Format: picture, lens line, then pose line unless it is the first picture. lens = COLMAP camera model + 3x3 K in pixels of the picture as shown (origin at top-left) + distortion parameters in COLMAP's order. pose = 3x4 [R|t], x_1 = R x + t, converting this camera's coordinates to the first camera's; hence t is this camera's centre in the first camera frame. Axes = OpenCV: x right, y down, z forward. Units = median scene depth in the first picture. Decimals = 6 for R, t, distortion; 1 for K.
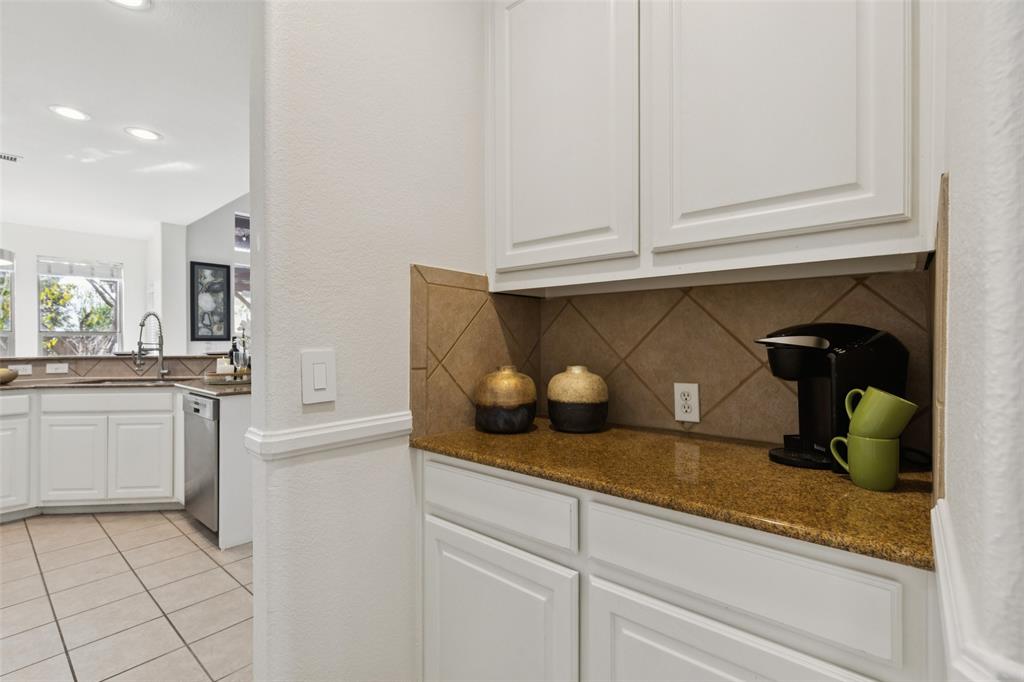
lens RADIAL K [[463.6, 0, 511.2], [0, 463.6, 340.9], [0, 0, 1]] dist [0.007013, -0.000680]
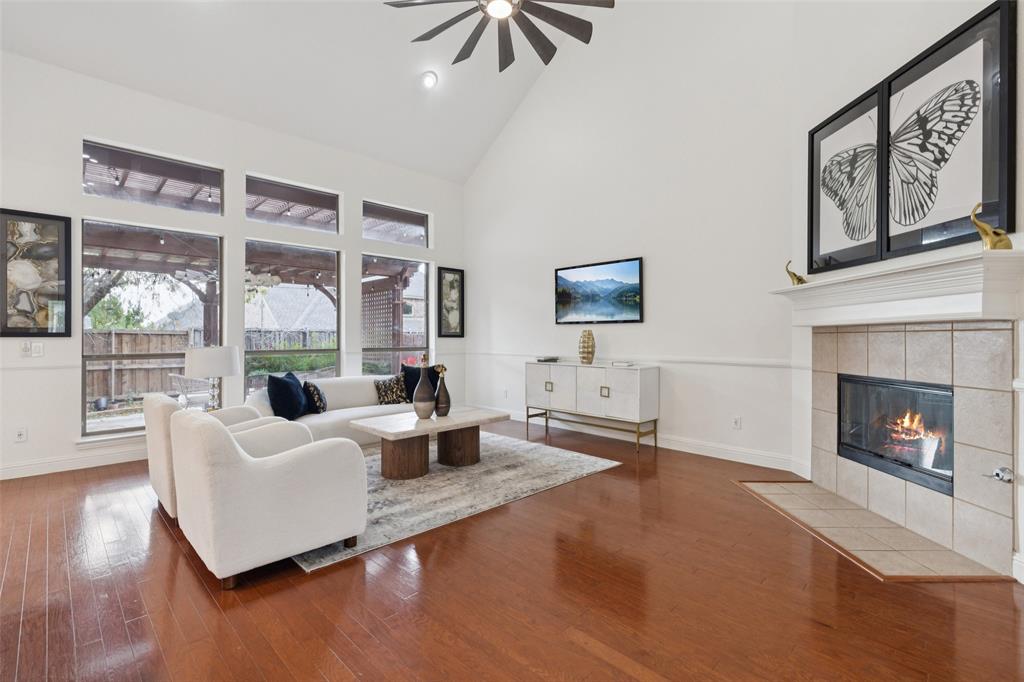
lens RADIAL K [[463.6, 0, 514.3], [0, 463.6, 338.8], [0, 0, 1]] dist [0.007013, -0.000680]
pose [[0.997051, 0.001719, -0.076720, 0.048048], [-0.001727, 0.999999, -0.000037, 0.001729], [0.076719, 0.000169, 0.997053, 0.441410]]
